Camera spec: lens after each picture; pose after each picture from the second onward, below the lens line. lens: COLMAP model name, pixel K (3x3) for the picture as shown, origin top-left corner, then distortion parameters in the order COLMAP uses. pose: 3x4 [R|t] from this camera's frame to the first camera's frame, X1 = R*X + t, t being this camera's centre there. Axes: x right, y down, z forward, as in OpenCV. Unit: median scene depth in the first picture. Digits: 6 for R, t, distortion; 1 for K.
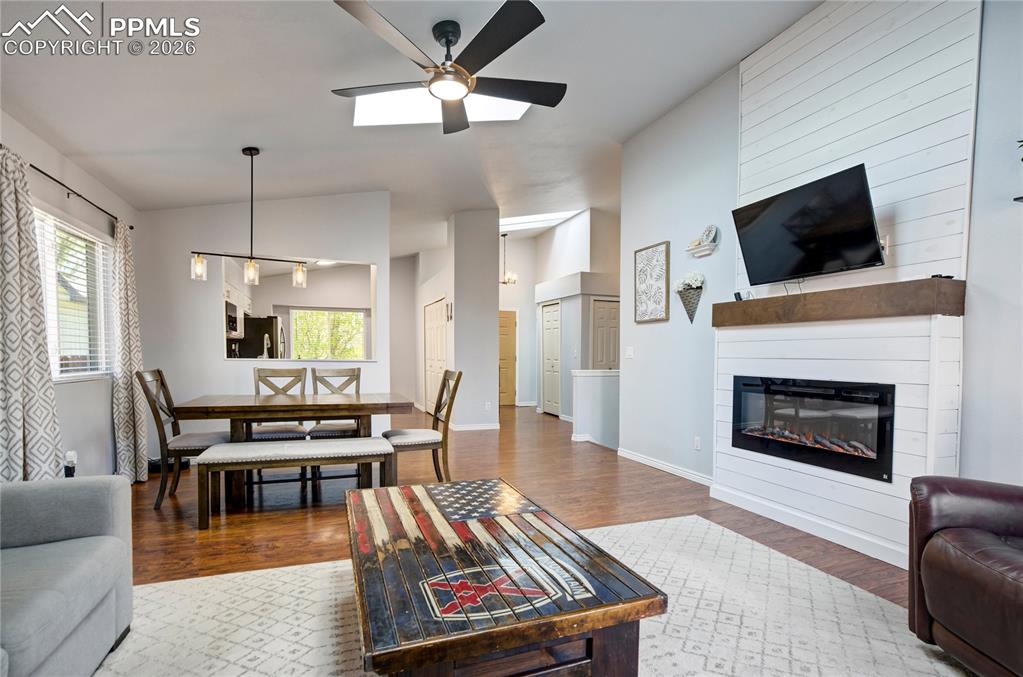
lens RADIAL K [[472.7, 0, 508.9], [0, 472.7, 352.8], [0, 0, 1]] dist [-0.003733, -0.000107]
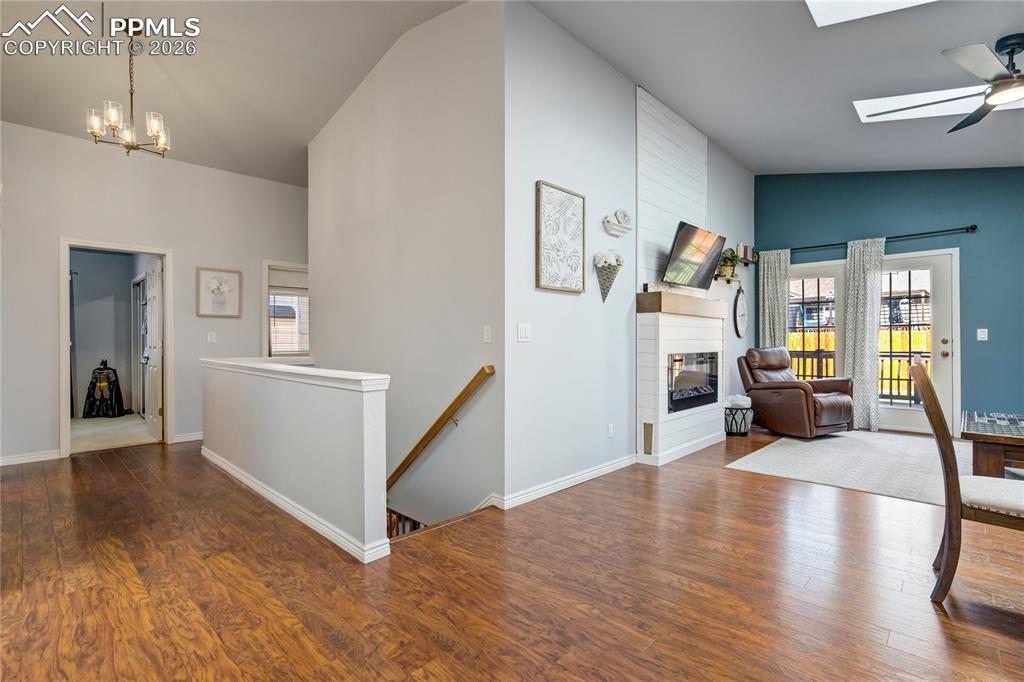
lens RADIAL K [[468.3, 0, 518.3], [0, 468.3, 345.7], [0, 0, 1]] dist [-0.010837, 0.000950]
pose [[-0.413327, 0.002870, 0.910578, -0.340544], [0.007085, 0.999975, 0.000064, 0.018967], [-0.910555, 0.006478, -0.413337, 1.391075]]
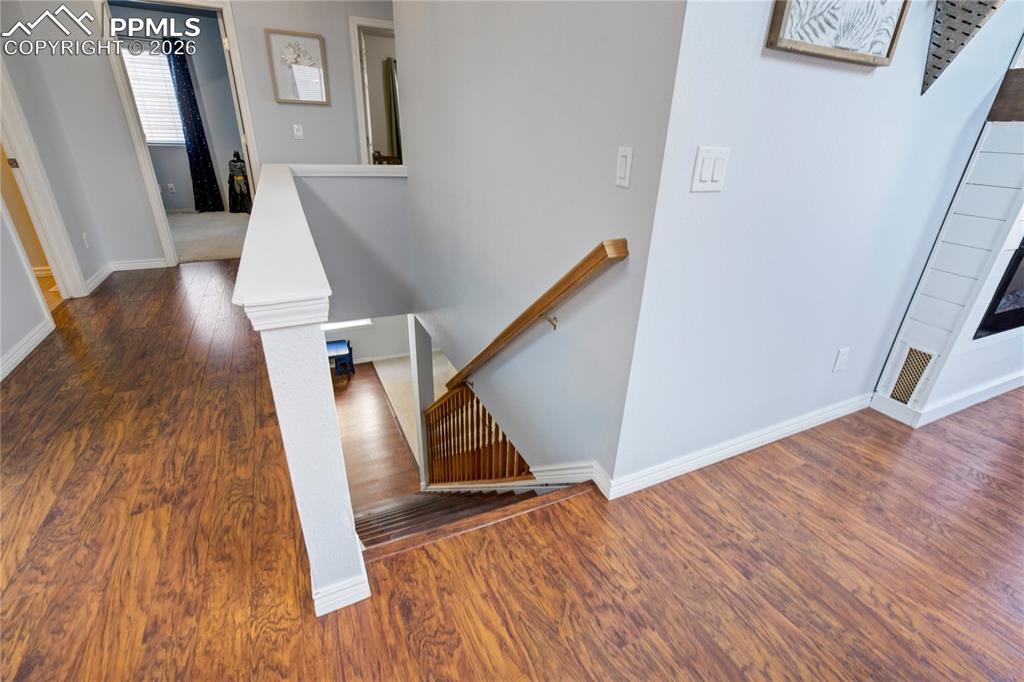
lens RADIAL K [[468.3, 0, 518.3], [0, 468.3, 345.7], [0, 0, 1]] dist [-0.010837, 0.000950]
pose [[-0.073392, -0.408244, 0.909918, -0.021727], [-0.037653, 0.912862, 0.406528, -0.013517], [-0.996592, -0.004425, -0.082368, 1.242975]]
